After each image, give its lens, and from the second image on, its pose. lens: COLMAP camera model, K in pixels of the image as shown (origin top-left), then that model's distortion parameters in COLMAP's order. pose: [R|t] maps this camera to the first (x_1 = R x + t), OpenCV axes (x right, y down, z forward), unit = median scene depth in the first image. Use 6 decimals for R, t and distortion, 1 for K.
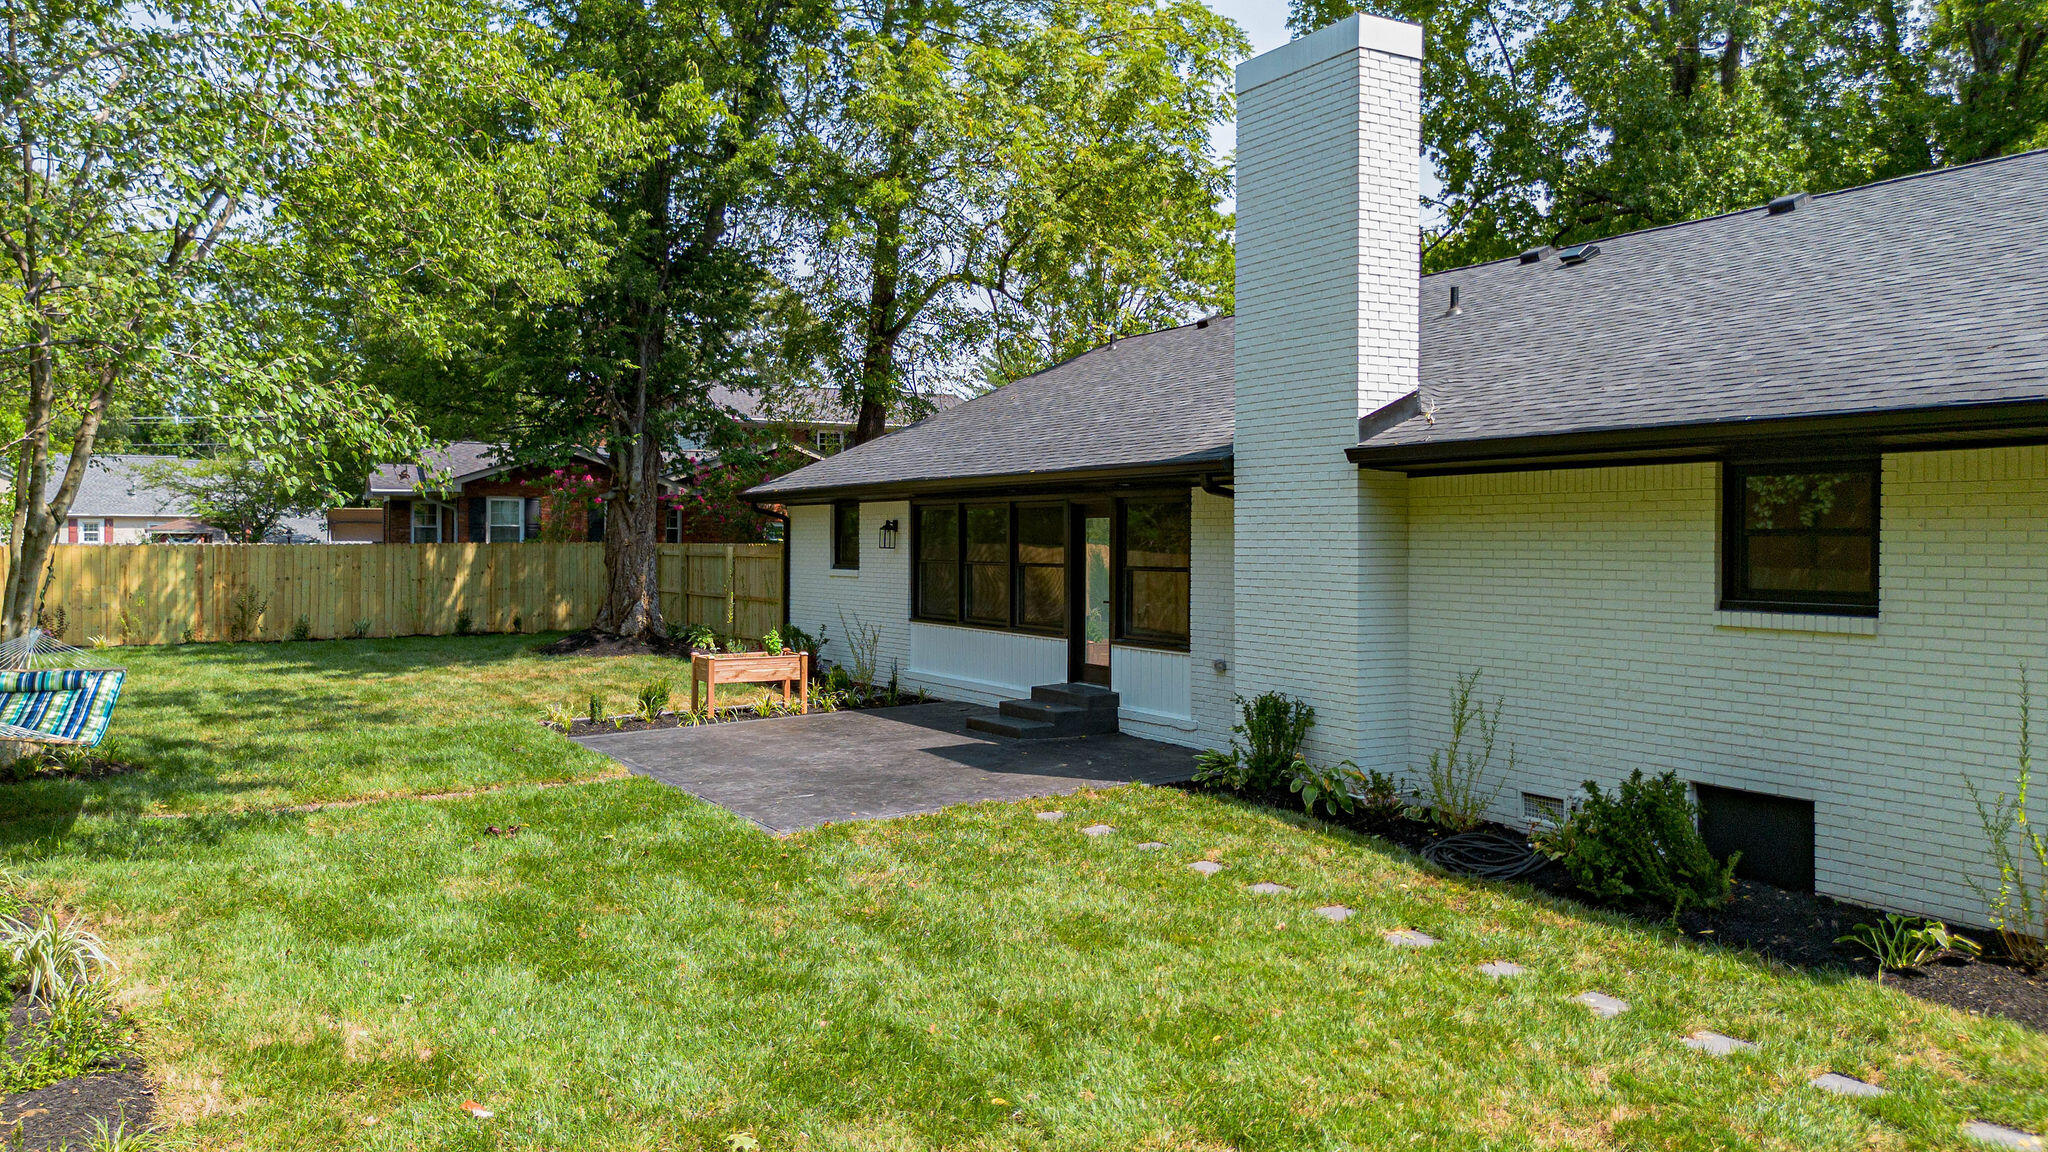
lens RADIAL K [[1486.1, 0, 1023.9], [0, 1486.1, 556.2], [0, 0, 1]] dist [0.076702, -0.084471]
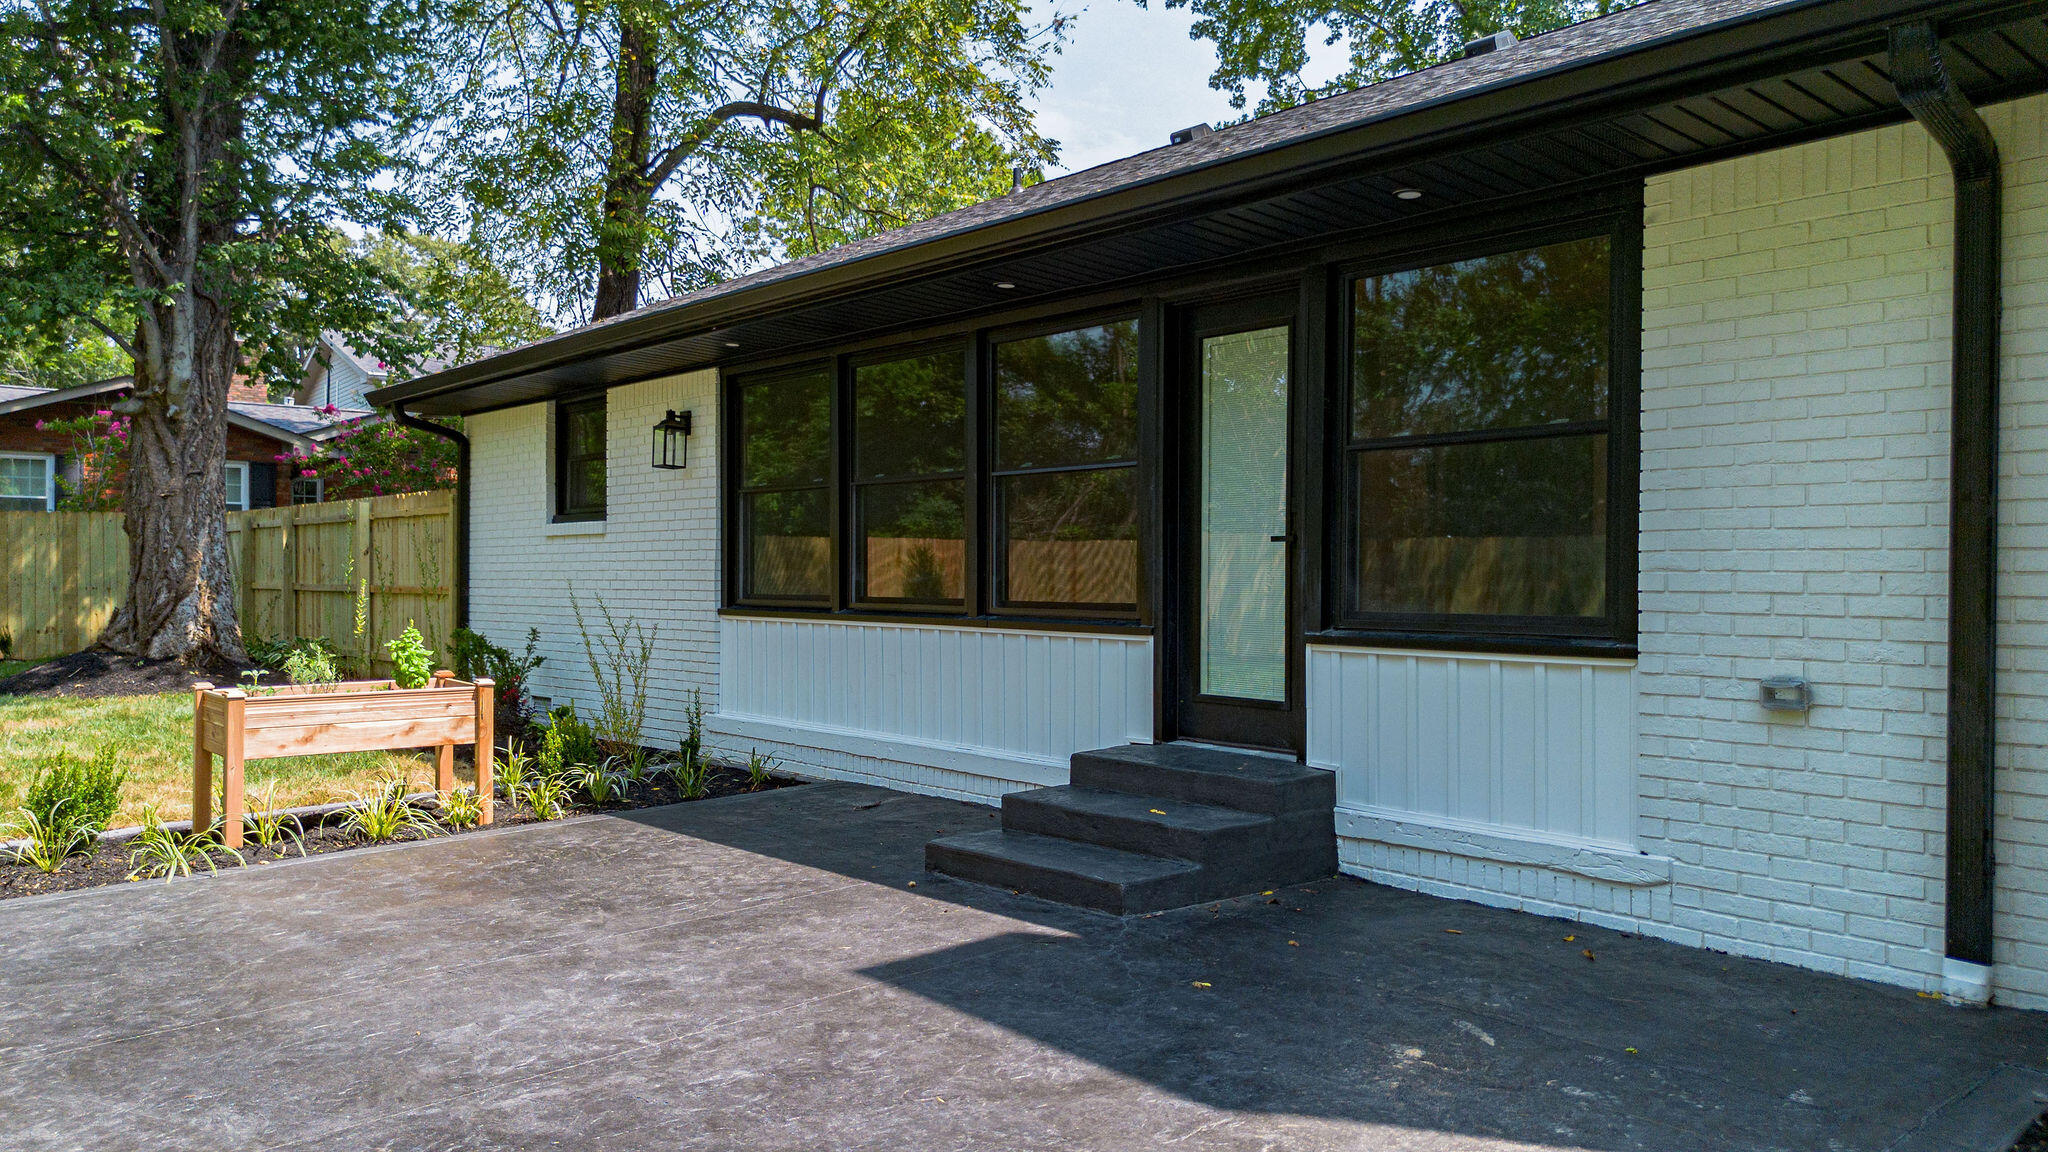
lens RADIAL K [[1474.4, 0, 1024.0], [0, 1474.4, 576.0], [0, 0, 1]] dist [0.021018, -0.002628]
pose [[0.982808, -0.000479, 0.184628, -0.066922], [0.002057, 0.999963, -0.008355, 0.034917], [-0.184618, 0.008591, 0.982773, 0.499849]]
